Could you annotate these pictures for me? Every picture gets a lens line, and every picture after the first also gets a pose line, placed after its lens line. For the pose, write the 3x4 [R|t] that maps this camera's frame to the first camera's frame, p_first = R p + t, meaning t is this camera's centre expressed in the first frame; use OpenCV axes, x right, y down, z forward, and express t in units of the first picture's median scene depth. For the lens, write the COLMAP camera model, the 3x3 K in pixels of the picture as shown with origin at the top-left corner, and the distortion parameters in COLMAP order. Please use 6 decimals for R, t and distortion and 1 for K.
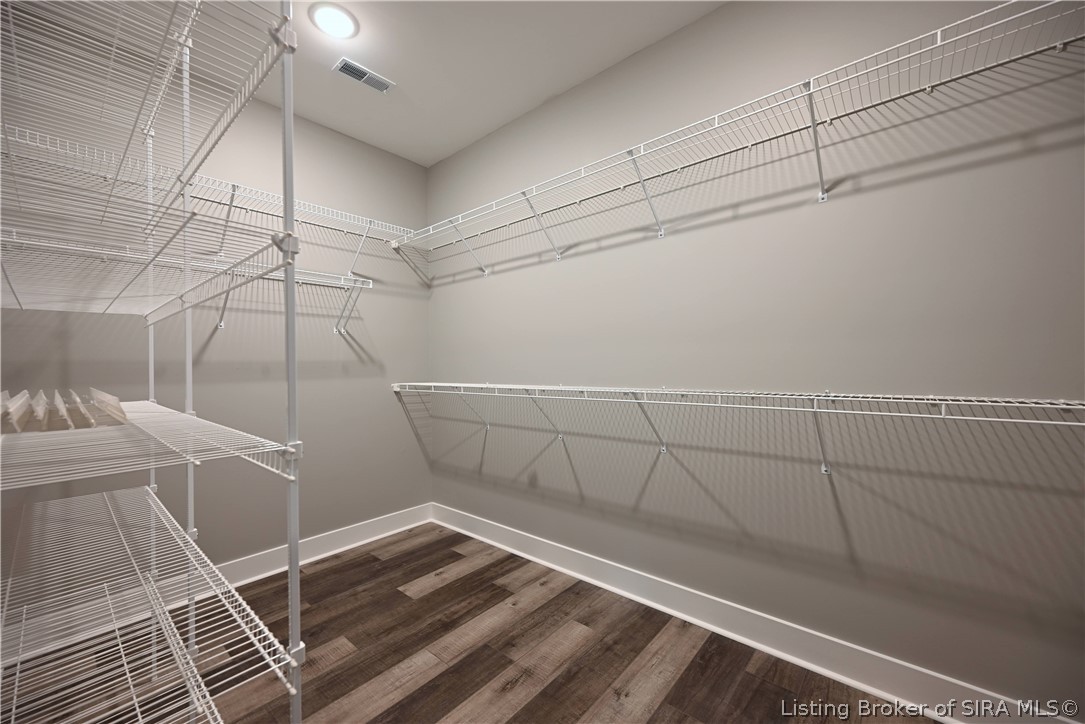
lens RADIAL K [[423.6, 0, 541.5], [0, 423.6, 363.6], [0, 0, 1]] dist [-0.001961, 0.000917]
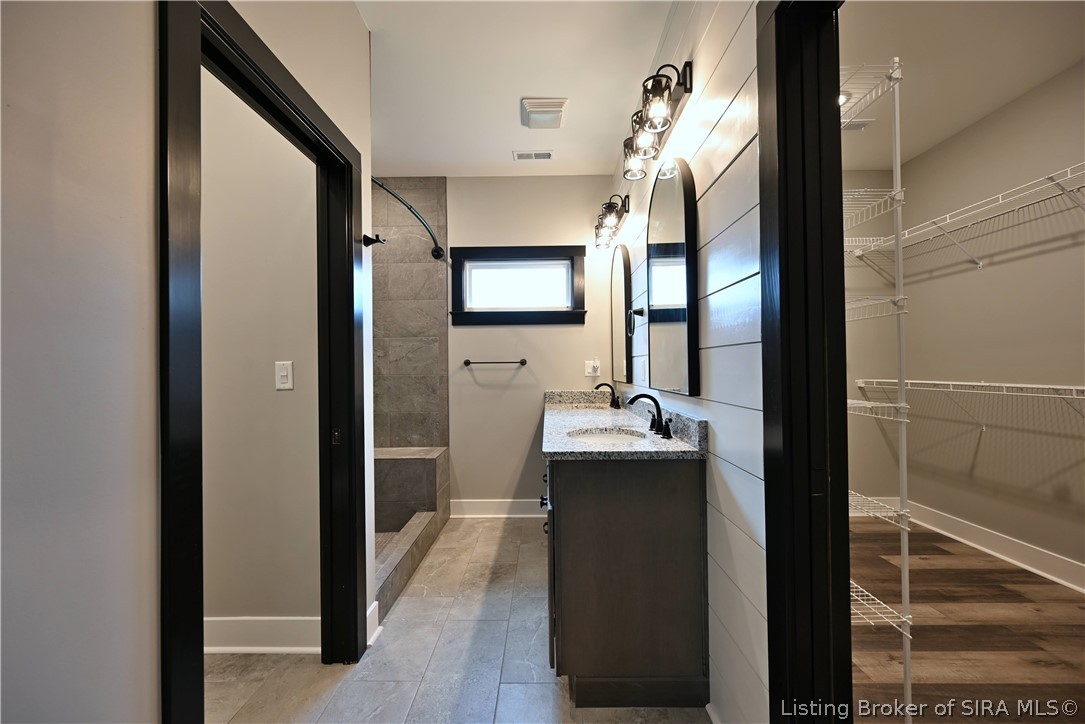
lens RADIAL K [[423.6, 0, 541.5], [0, 423.6, 363.6], [0, 0, 1]] dist [-0.001961, 0.000917]
pose [[0.644936, -0.000724, -0.764237, -0.045730], [0.005747, 0.999976, 0.003903, -0.004168], [0.764215, -0.006909, 0.644924, -0.395892]]
